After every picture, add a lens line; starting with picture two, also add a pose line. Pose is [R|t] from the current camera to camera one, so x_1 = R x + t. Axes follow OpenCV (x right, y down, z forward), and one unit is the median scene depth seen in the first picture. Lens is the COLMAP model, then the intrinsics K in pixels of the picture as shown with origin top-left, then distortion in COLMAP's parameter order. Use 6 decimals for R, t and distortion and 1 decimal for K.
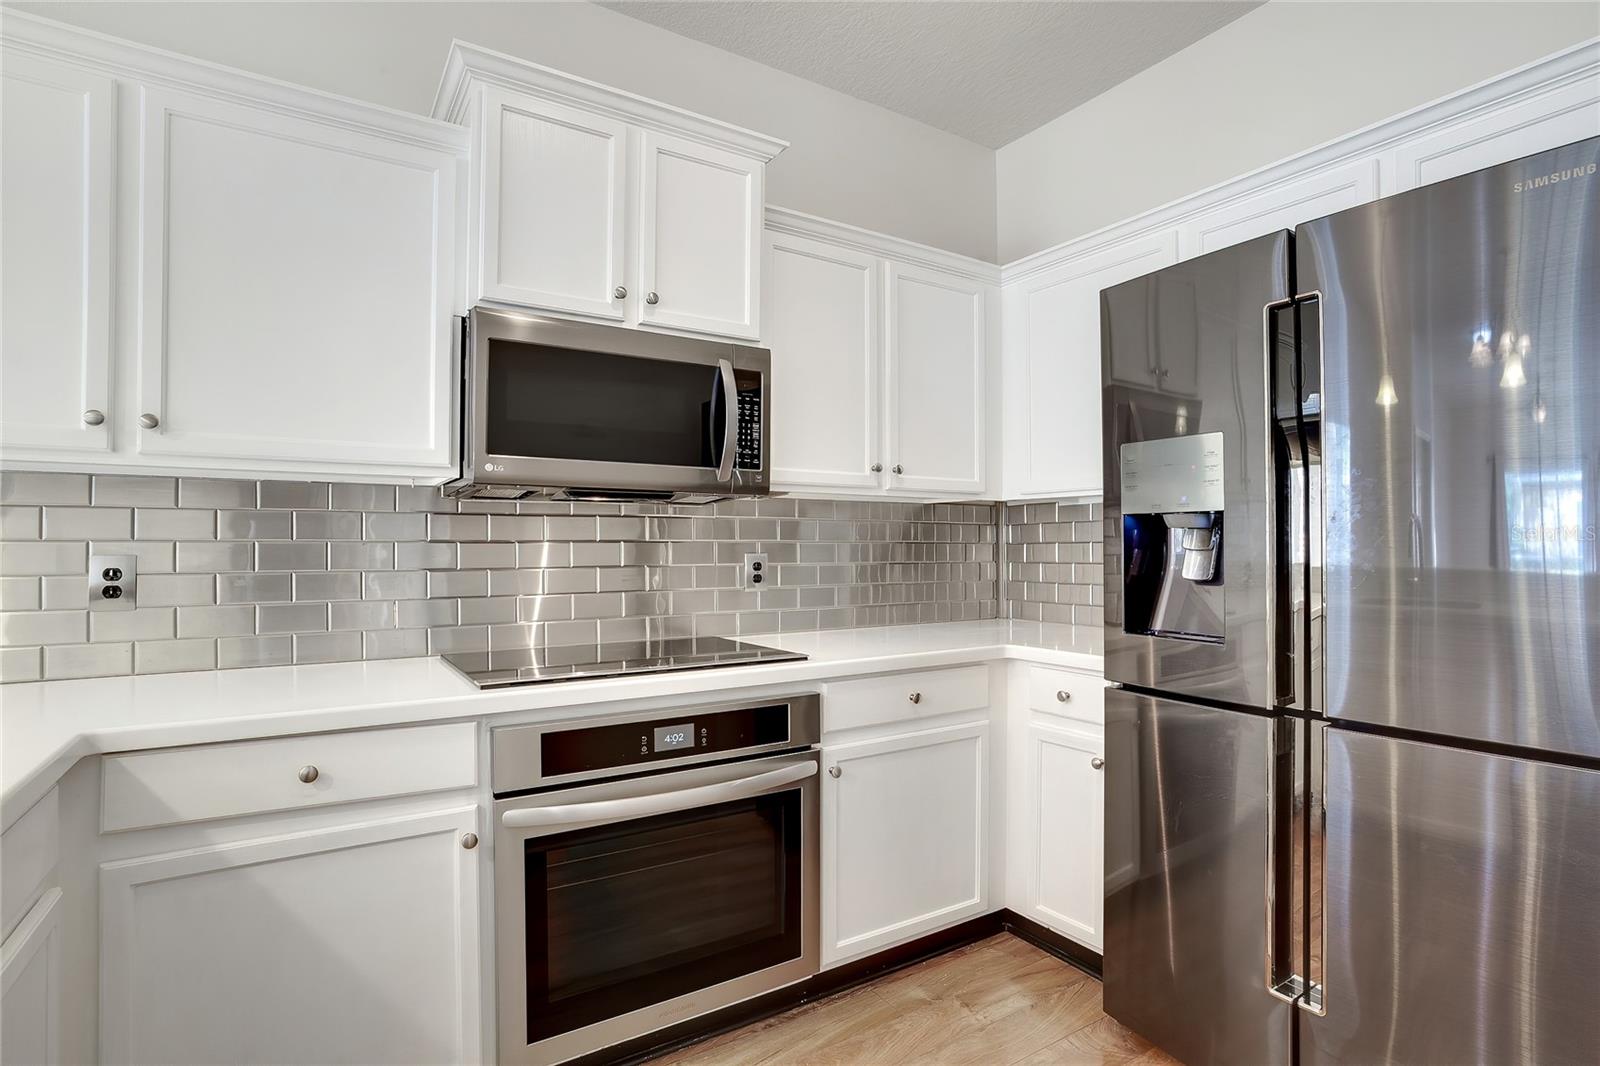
lens RADIAL K [[800.2, 0, 800.0], [0, 800.2, 533.0], [0, 0, 1]] dist [-0.004288, 0.000099]
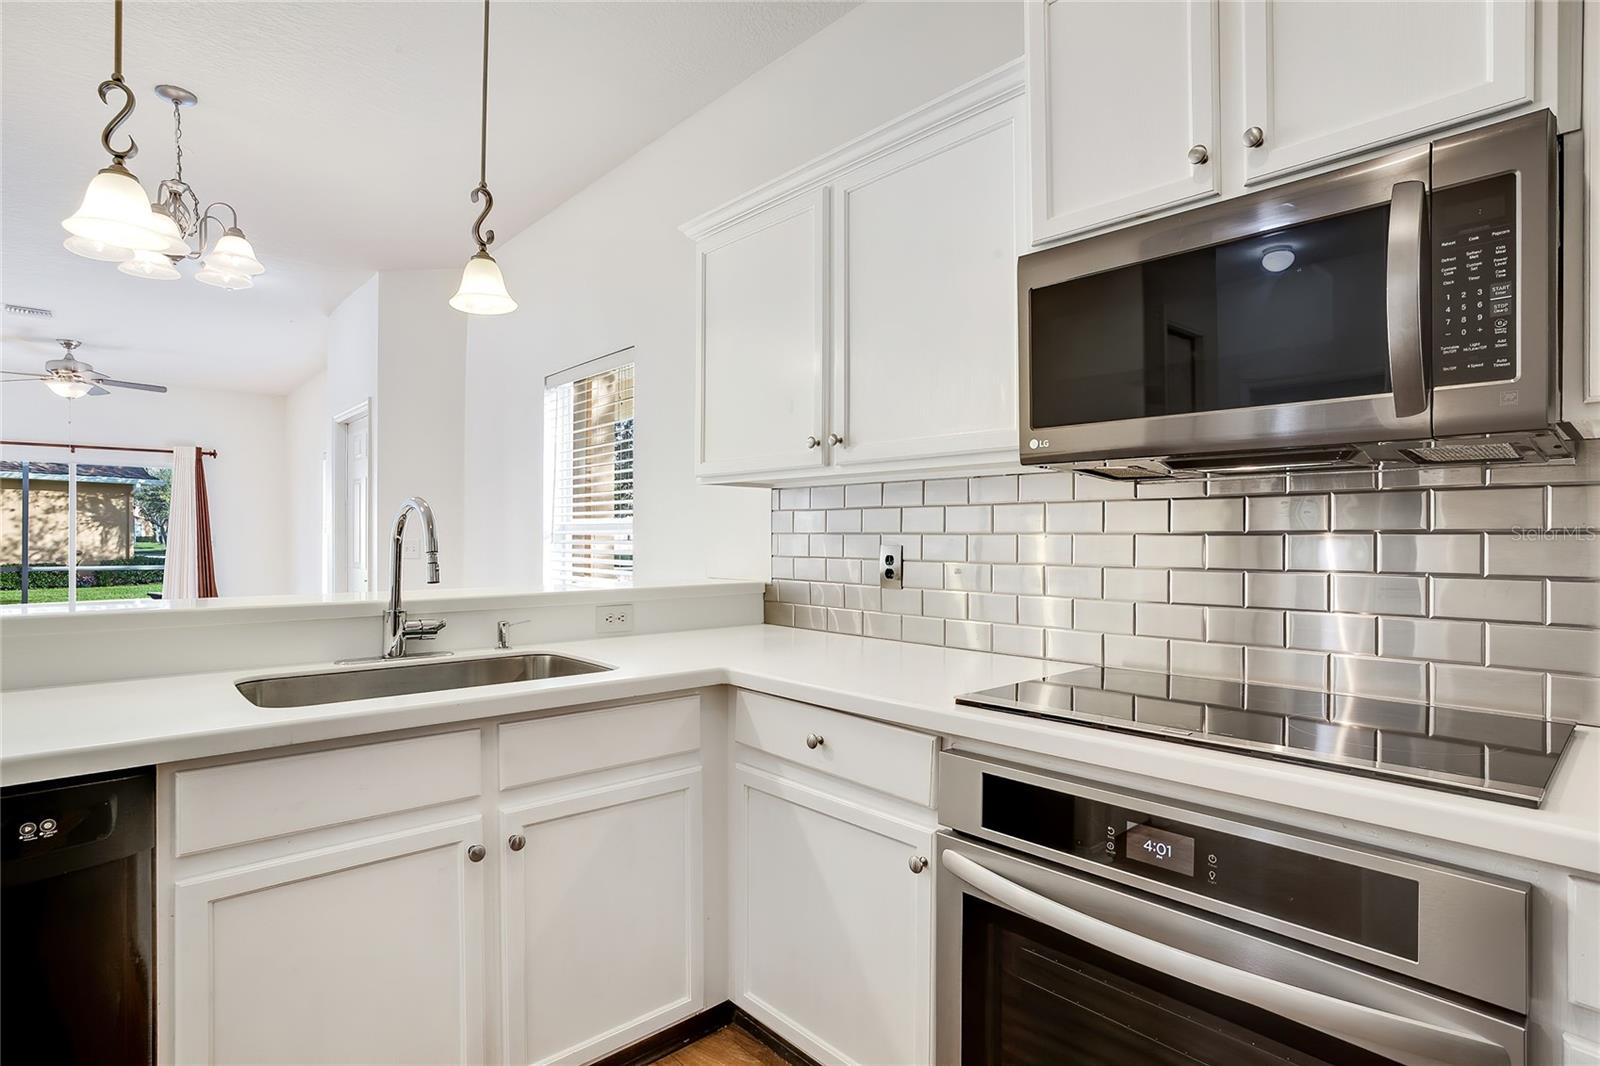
lens RADIAL K [[849.3, 0, 812.1], [0, 849.3, 541.4], [0, 0, 1]] dist [-0.069952, 0.046486]
pose [[0.176435, 0.007728, -0.984282, 0.442008], [0.014395, 0.999842, 0.010430, 0.006120], [0.984207, -0.016009, 0.176296, 0.633406]]
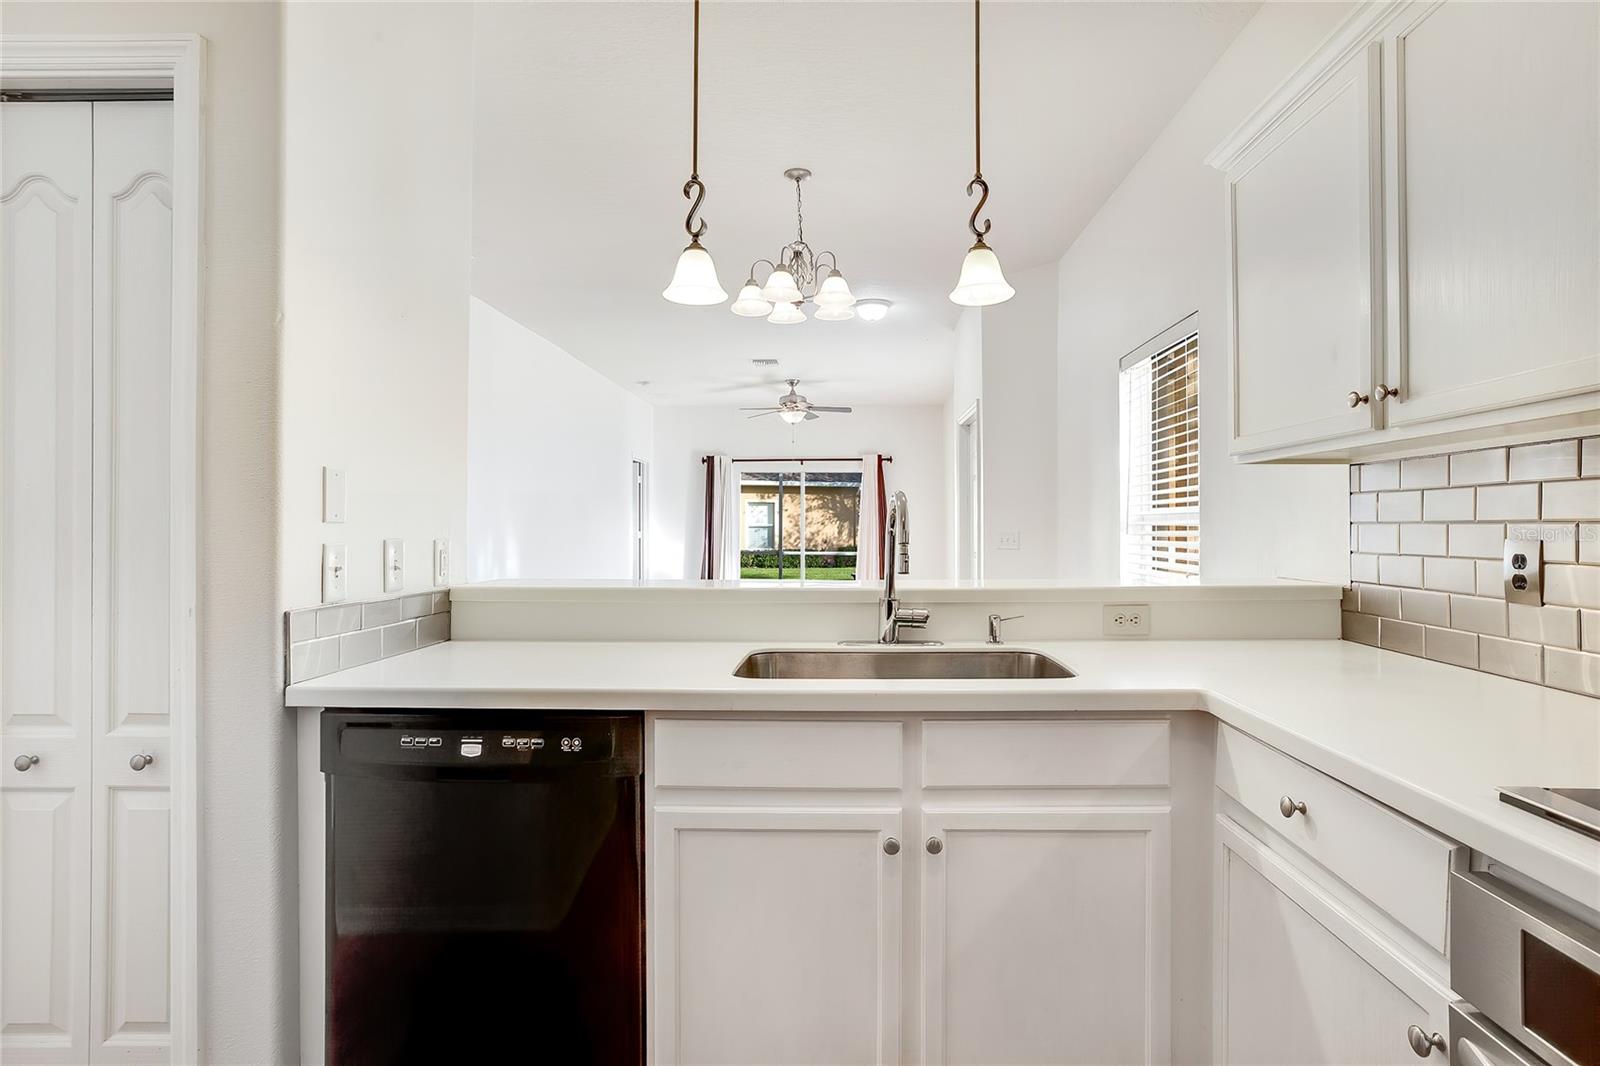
lens RADIAL K [[851.5, 0, 819.8], [0, 851.5, 514.7], [0, 0, 1]] dist [-0.002619, 0.001034]
pose [[-0.555394, -0.009572, -0.831532, 0.306065], [0.017685, 0.999572, -0.023318, 0.009953], [0.831399, -0.027656, -0.554987, 0.873958]]
